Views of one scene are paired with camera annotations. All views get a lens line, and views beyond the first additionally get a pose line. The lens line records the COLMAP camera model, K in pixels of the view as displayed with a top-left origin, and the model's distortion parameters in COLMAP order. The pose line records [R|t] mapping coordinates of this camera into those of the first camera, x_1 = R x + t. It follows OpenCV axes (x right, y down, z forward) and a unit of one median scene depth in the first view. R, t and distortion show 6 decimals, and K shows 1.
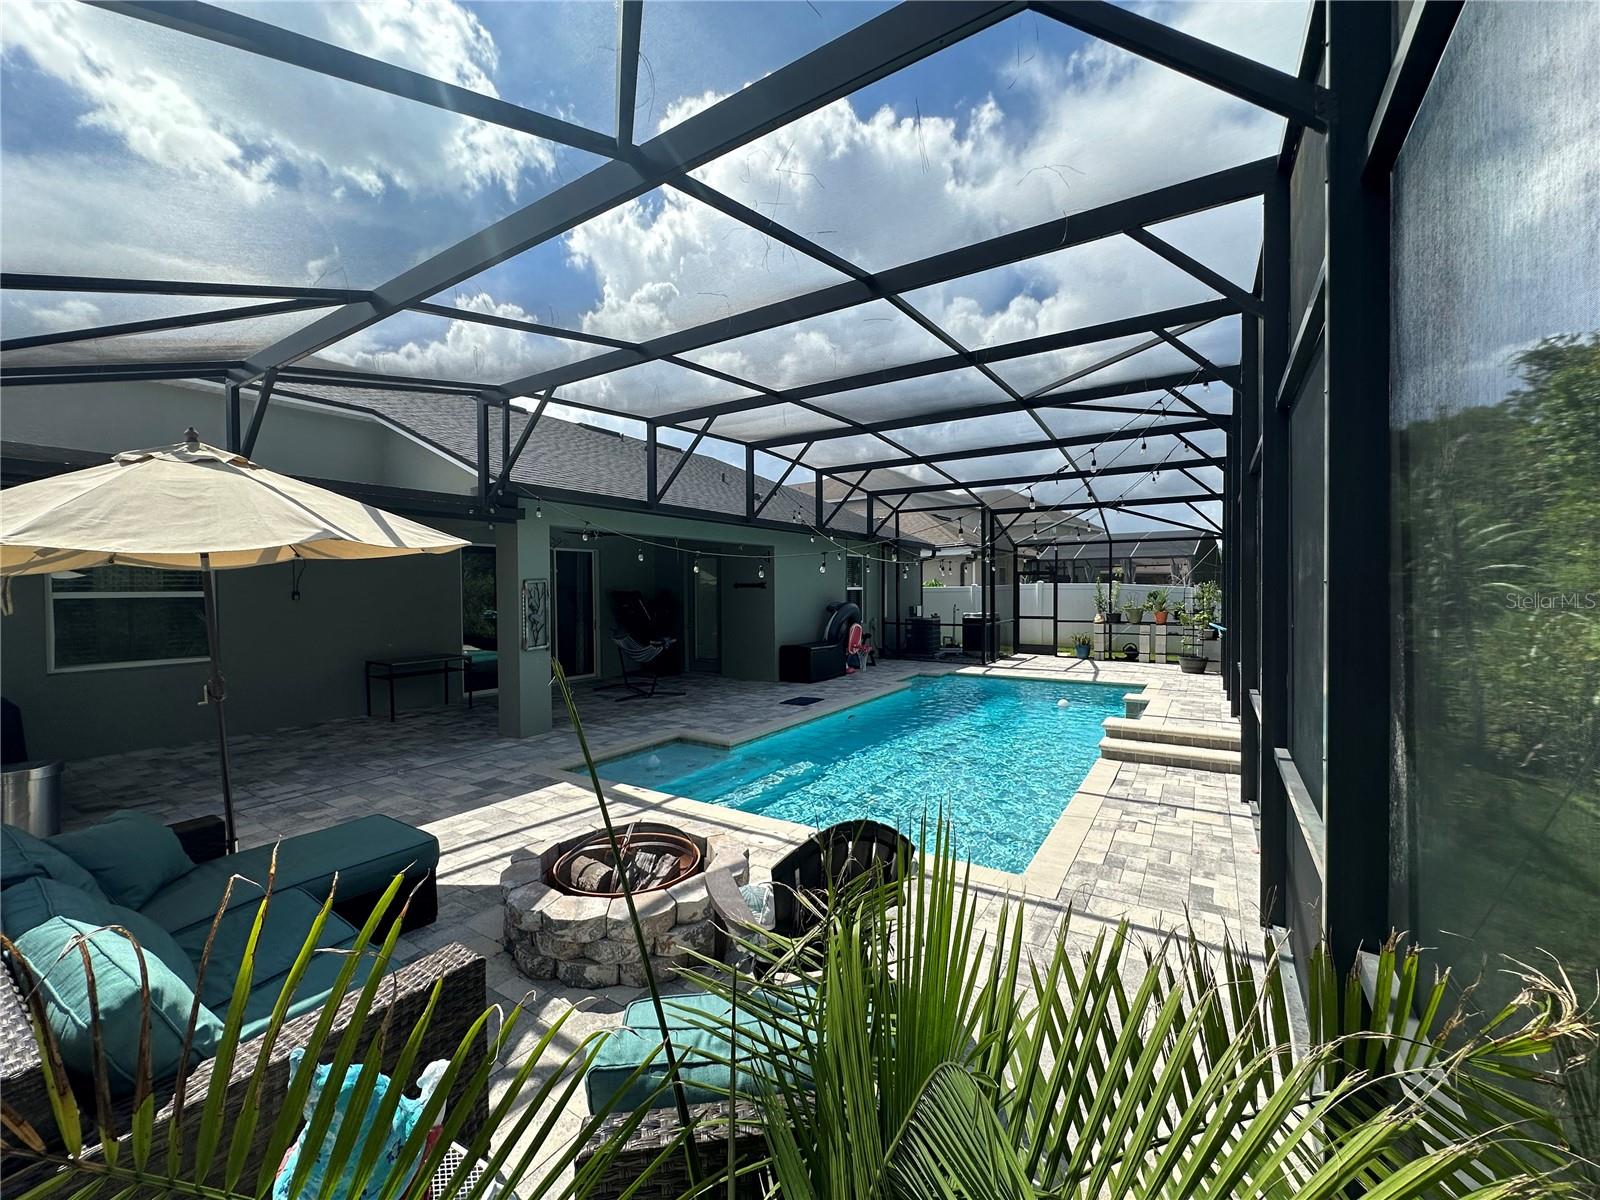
lens RADIAL K [[642.1, 0, 795.2], [0, 642.1, 598.1], [0, 0, 1]] dist [-0.006489, 0.001530]
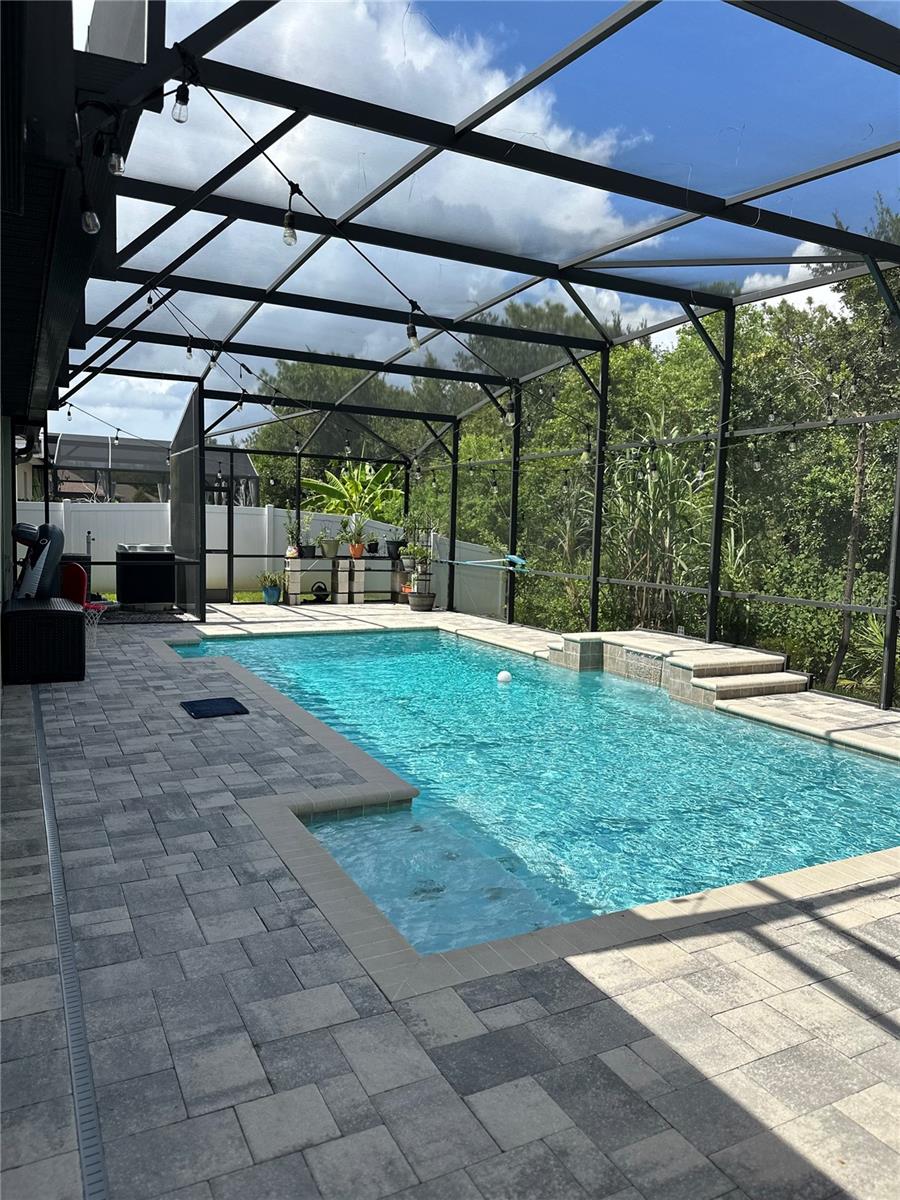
lens RADIAL K [[844.3, 0, 457.2], [0, 844.3, 601.6], [0, 0, 1]] dist [0.044035, -0.050970]
pose [[0.487045, -0.057627, 0.871474, -0.638366], [-0.020190, 0.996811, 0.077199, 0.016276], [-0.873144, -0.055195, 0.484328, 0.611592]]
